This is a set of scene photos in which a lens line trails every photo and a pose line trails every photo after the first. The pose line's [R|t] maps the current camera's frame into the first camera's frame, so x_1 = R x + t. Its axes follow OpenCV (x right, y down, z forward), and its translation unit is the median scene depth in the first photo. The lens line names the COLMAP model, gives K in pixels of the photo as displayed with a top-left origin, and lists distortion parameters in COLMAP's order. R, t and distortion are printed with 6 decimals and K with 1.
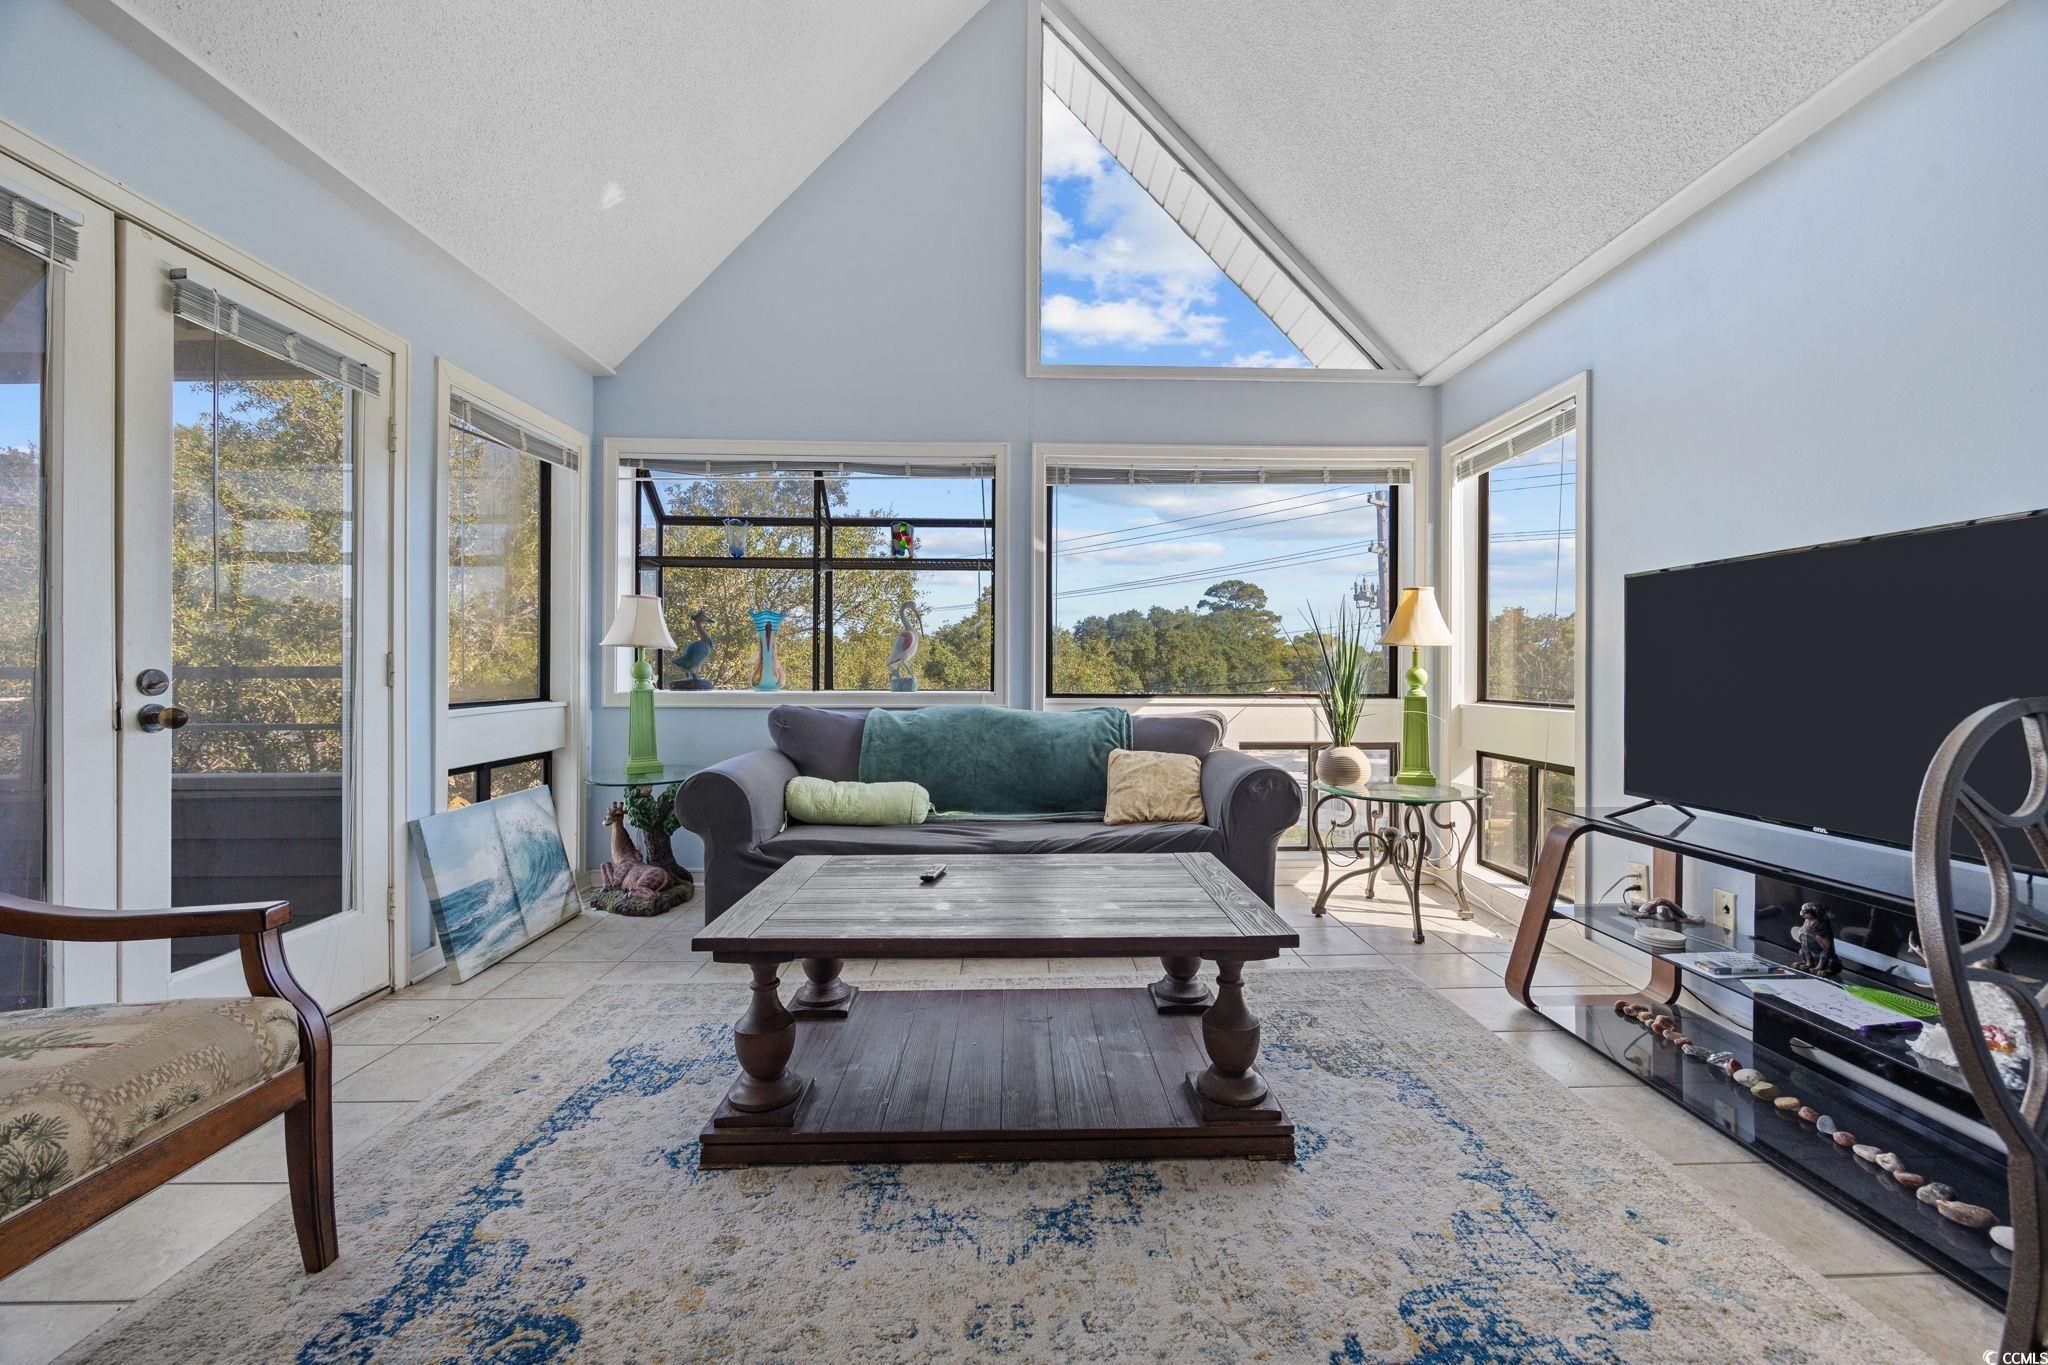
lens RADIAL K [[792.3, 0, 1032.6], [0, 792.3, 677.7], [0, 0, 1]] dist [0.001589, -0.000085]
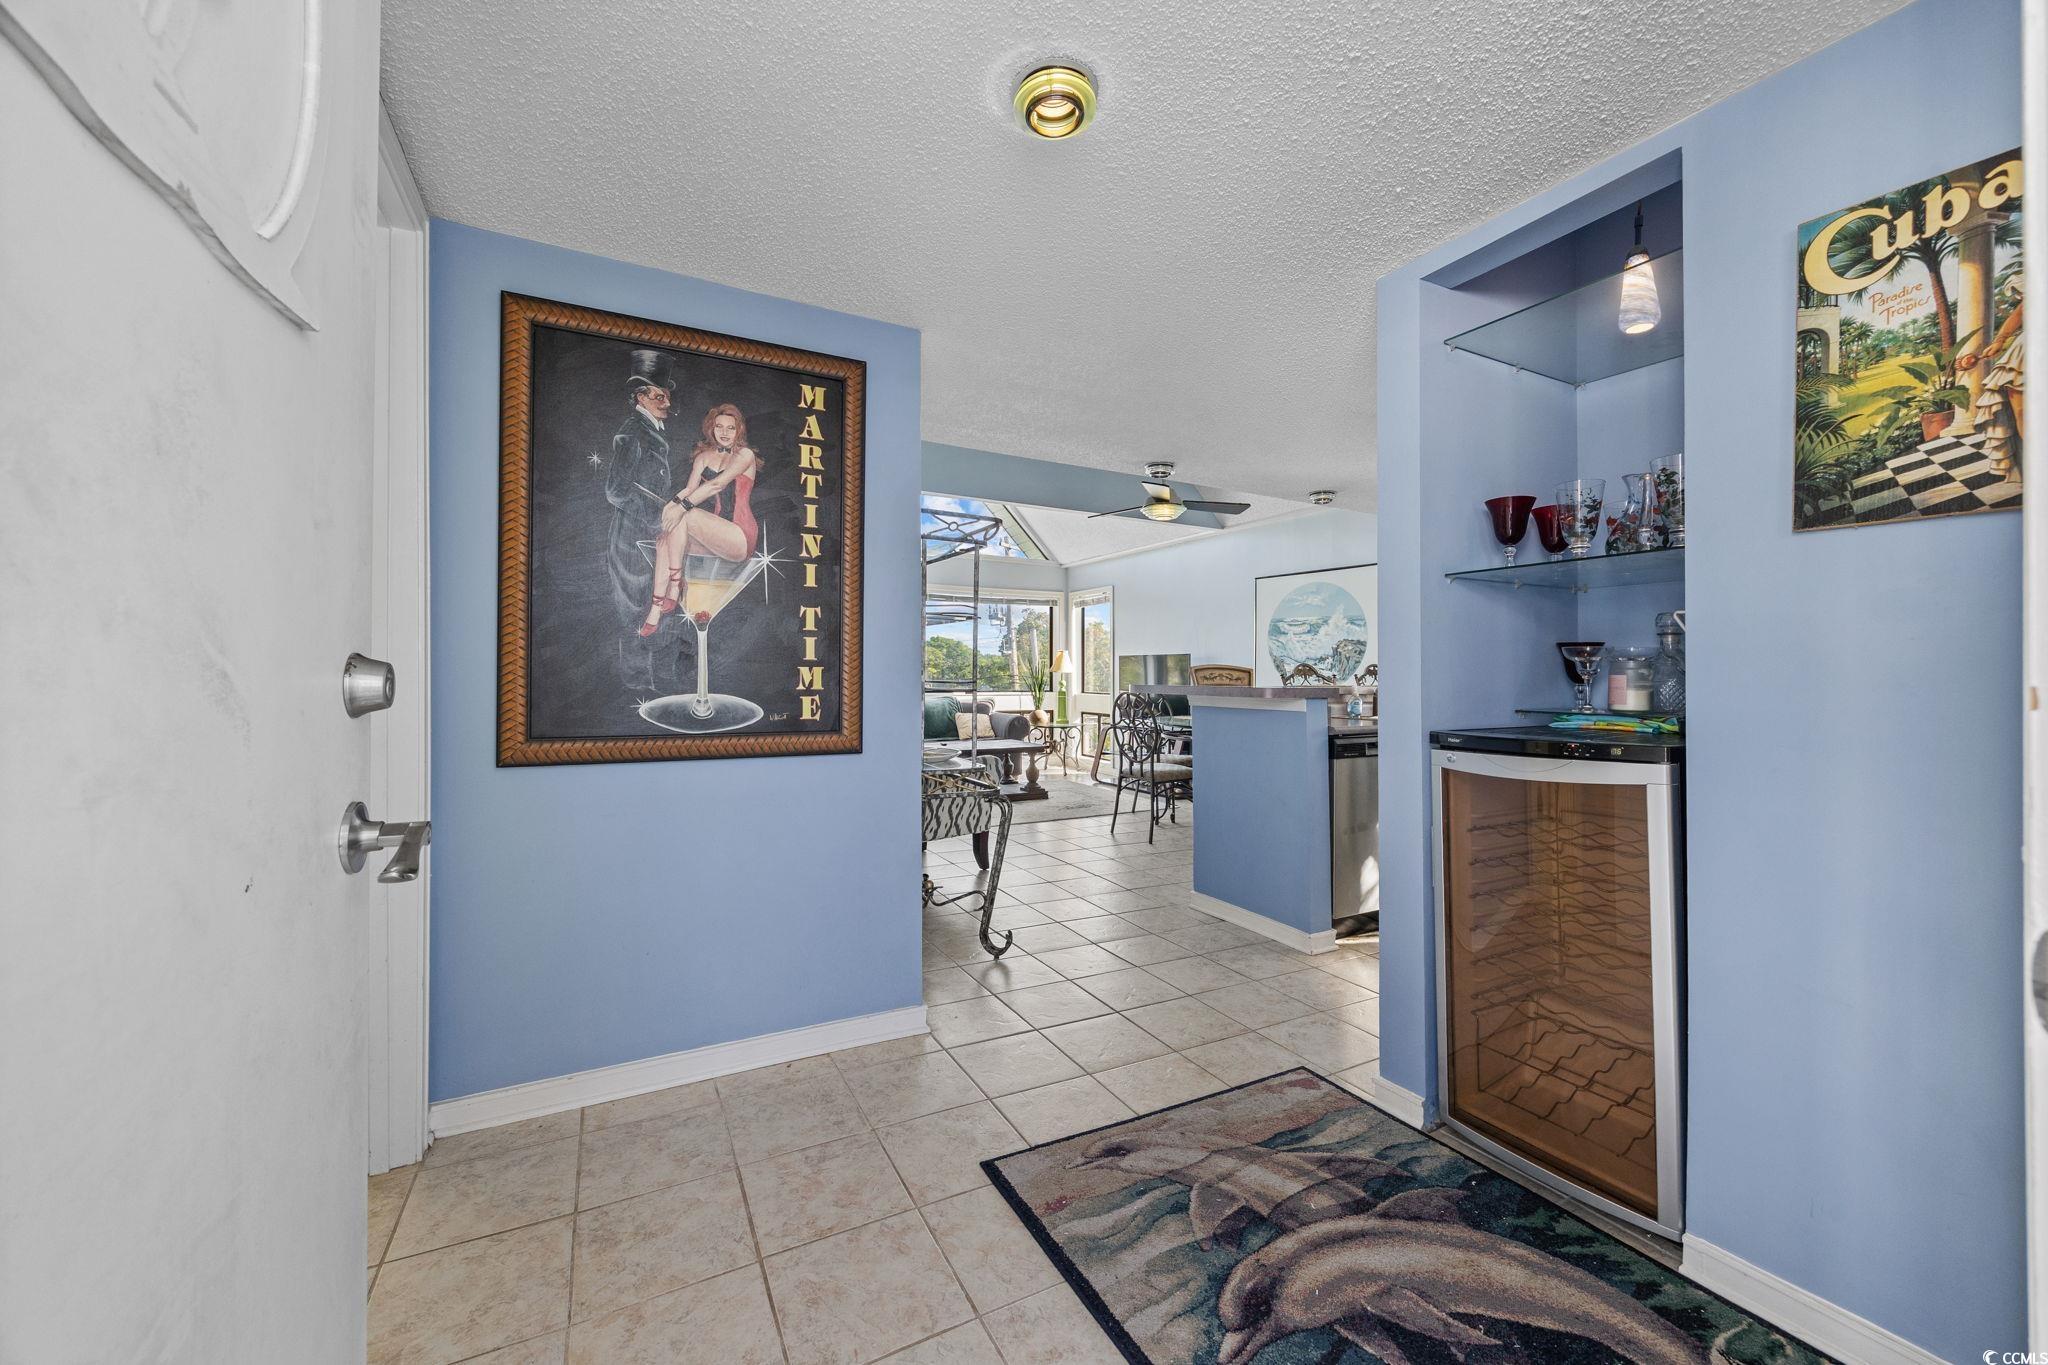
lens RADIAL K [[792.3, 0, 1035.2], [0, 792.3, 663.3], [0, 0, 1]] dist [0.001589, -0.000085]
pose [[0.892105, 0.008492, 0.451748, -0.848091], [-0.000703, 0.999848, -0.017406, -0.024484], [-0.451827, 0.015210, 0.891976, -1.418446]]
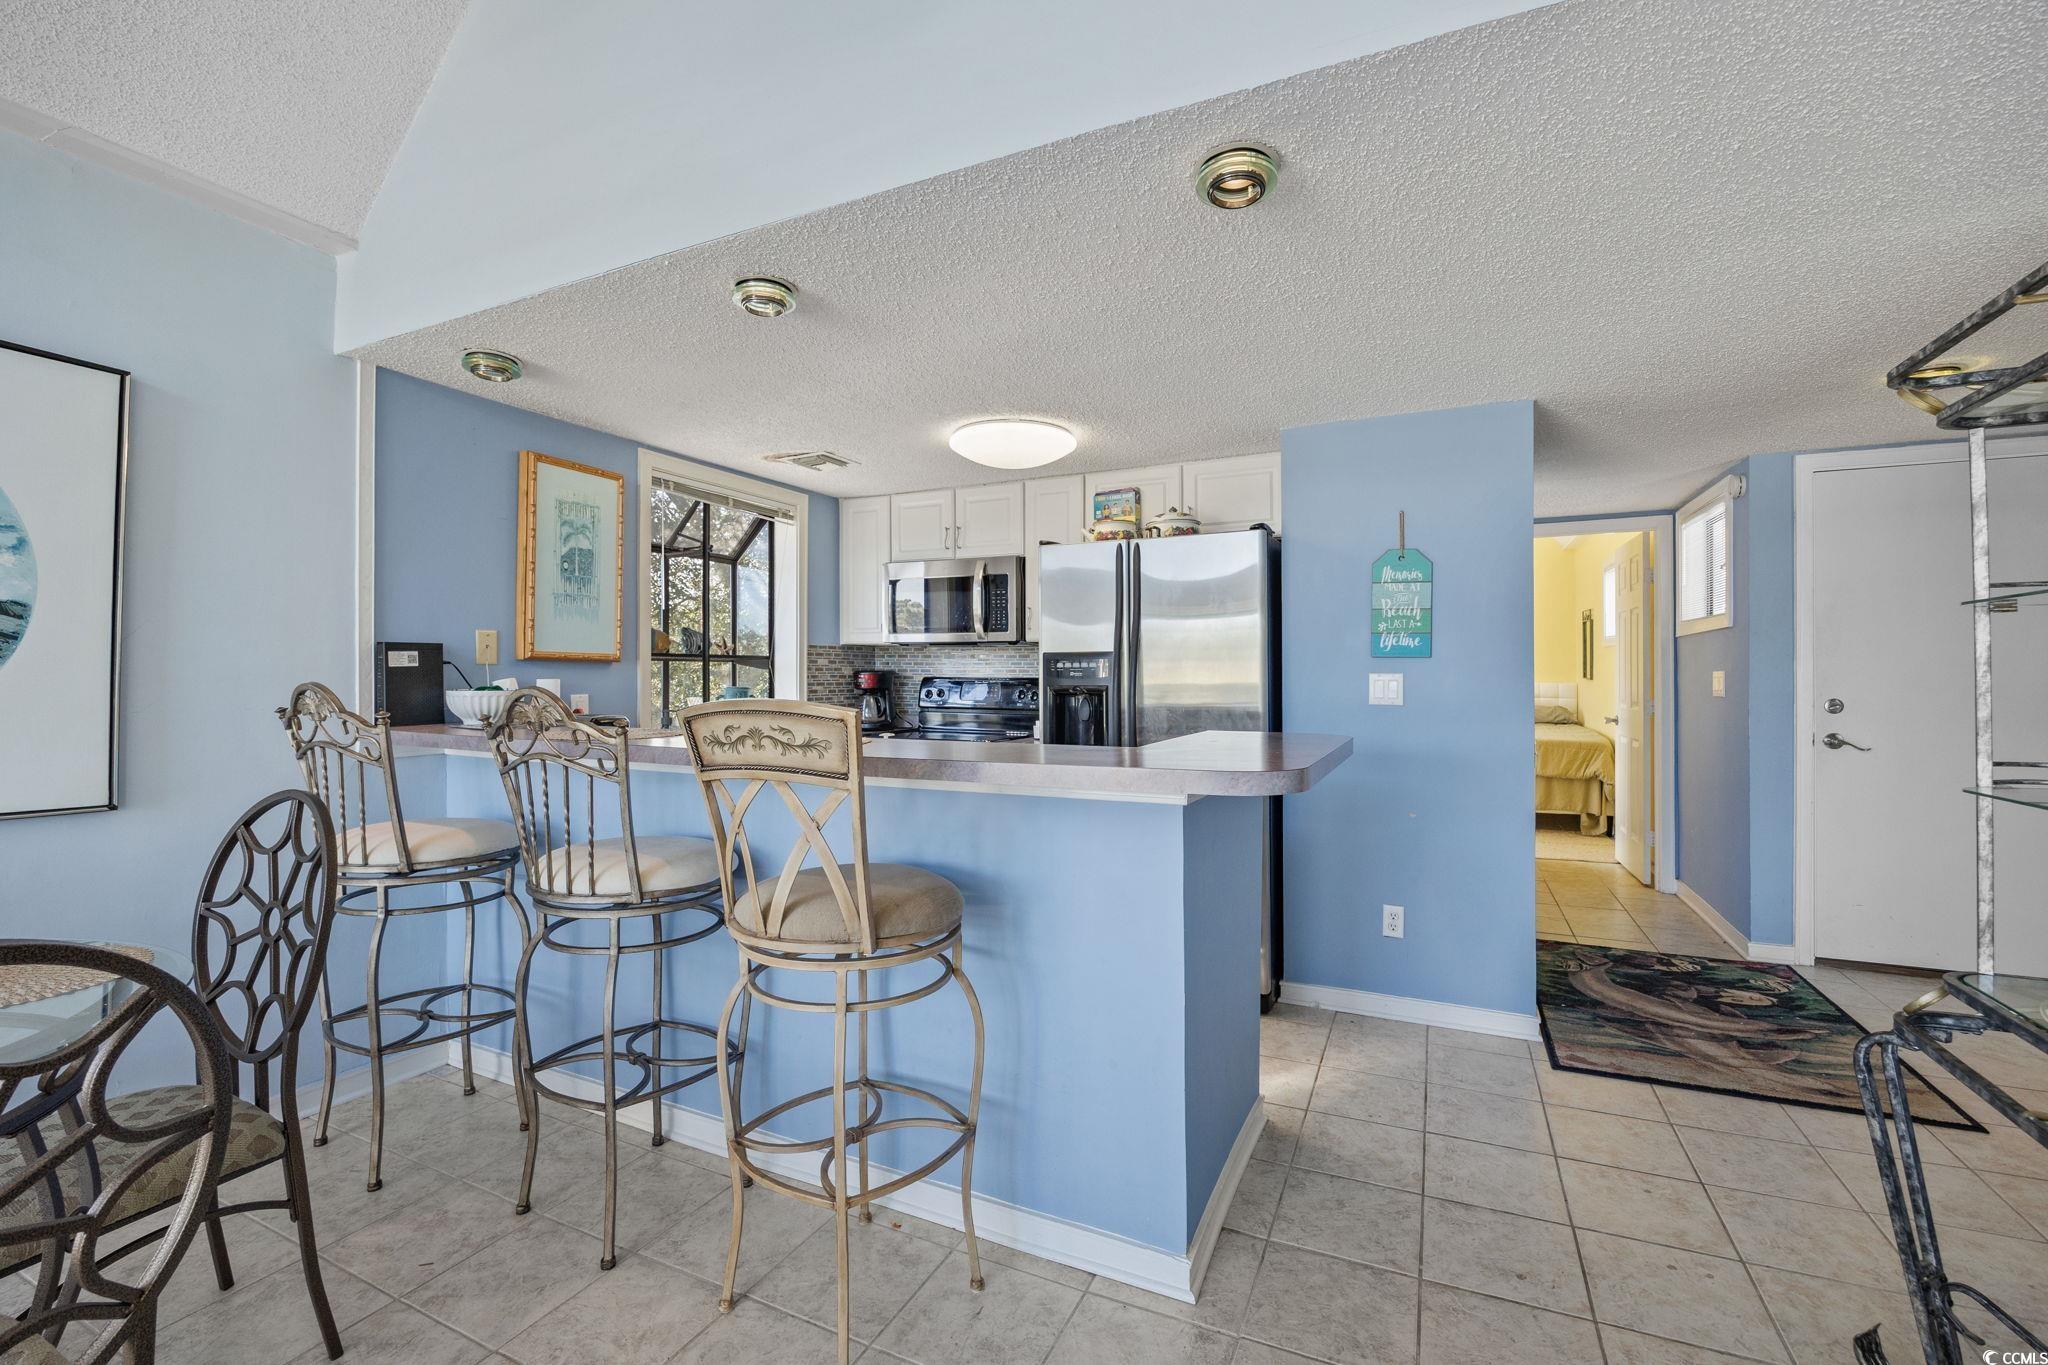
lens RADIAL K [[875.0, 0, 1022.7], [0, 875.0, 672.1], [0, 0, 1]] dist [-0.018703, 0.001201]
pose [[-0.892375, -0.003961, 0.451277, -0.252781], [-0.003214, 0.999992, 0.002423, -0.061469], [-0.451283, 0.000712, -0.892380, 0.040048]]
